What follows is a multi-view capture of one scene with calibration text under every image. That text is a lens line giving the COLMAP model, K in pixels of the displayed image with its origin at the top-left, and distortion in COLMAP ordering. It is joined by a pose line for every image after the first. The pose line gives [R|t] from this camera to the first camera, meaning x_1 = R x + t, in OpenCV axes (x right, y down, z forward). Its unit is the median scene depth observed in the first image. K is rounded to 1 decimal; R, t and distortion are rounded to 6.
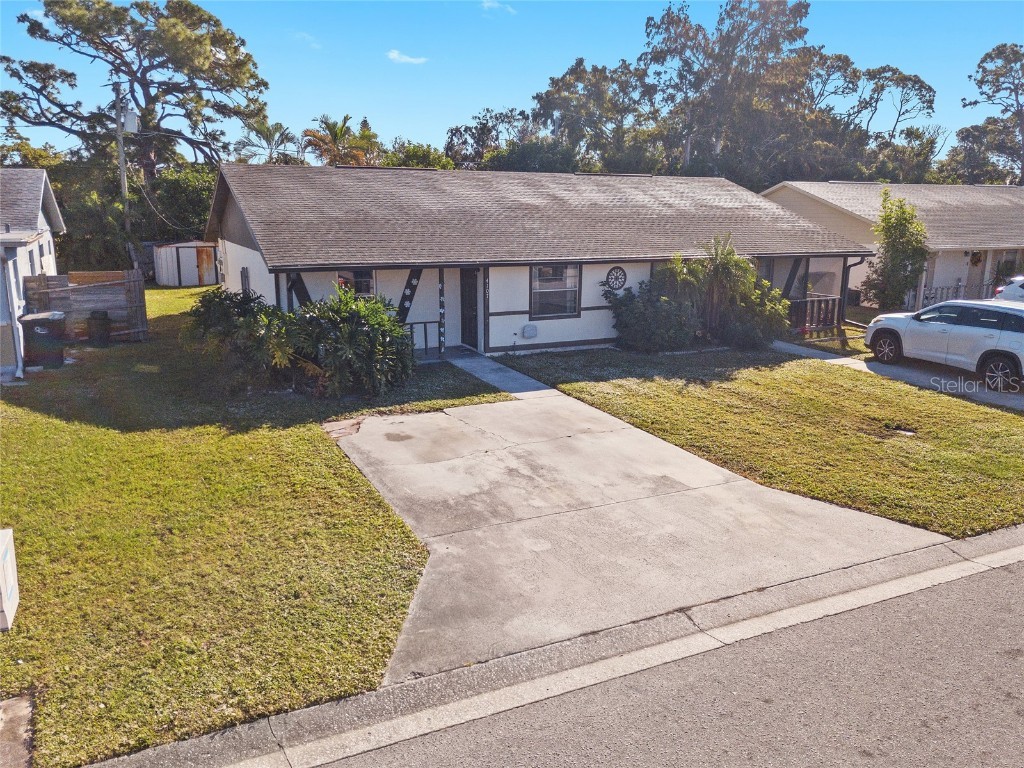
lens RADIAL K [[785.9, 0, 513.3], [0, 785.9, 383.5], [0, 0, 1]] dist [0.046753, -0.028458]
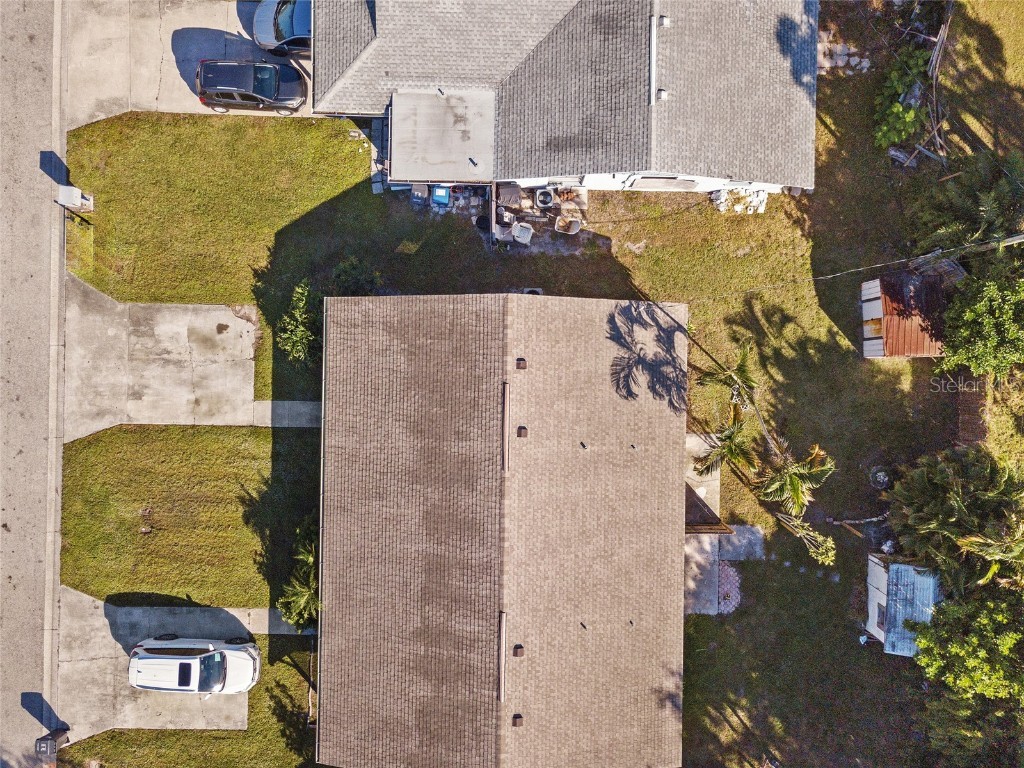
lens RADIAL K [[773.0, 0, 541.2], [0, 773.0, 386.1], [0, 0, 1]] dist [0.012368, 0.002982]
pose [[-0.454195, 0.890821, -0.012008, -0.279360], [-0.209685, -0.093791, 0.973260, -1.722012], [0.865875, 0.444568, 0.229391, 0.943073]]
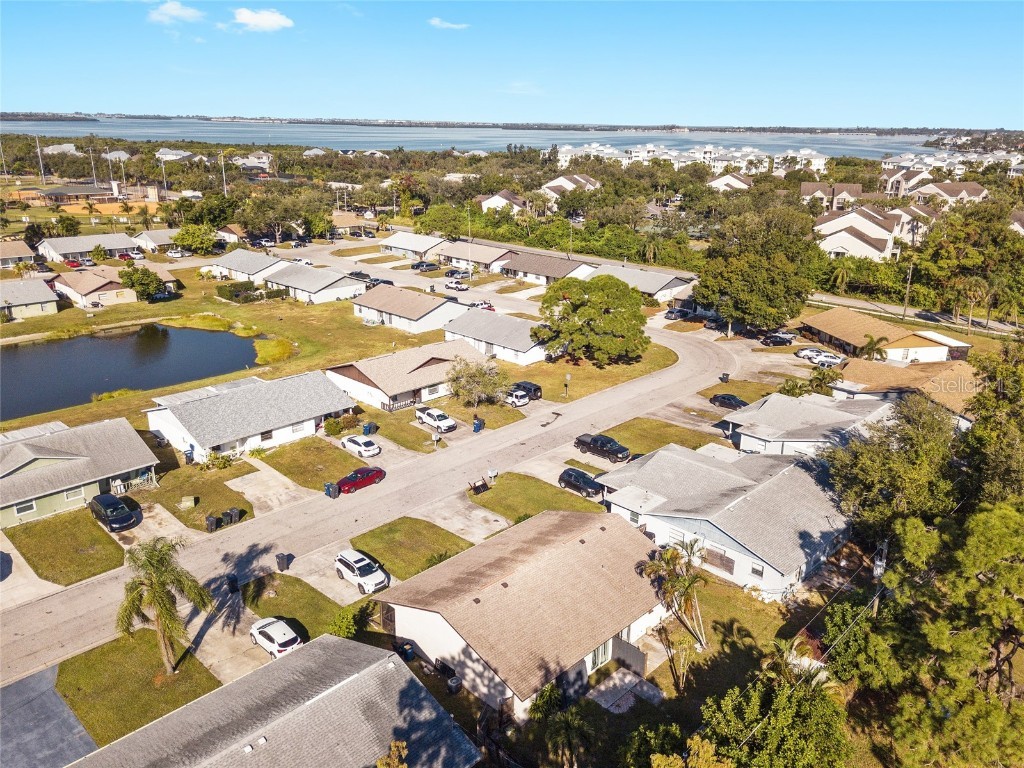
lens RADIAL K [[785.9, 0, 513.3], [0, 785.9, 383.5], [0, 0, 1]] dist [0.046753, -0.028458]
pose [[-0.938422, 0.085818, -0.334664, 0.956132], [-0.100005, 0.859721, 0.500879, -2.259780], [0.330701, 0.503504, -0.798198, 3.209754]]
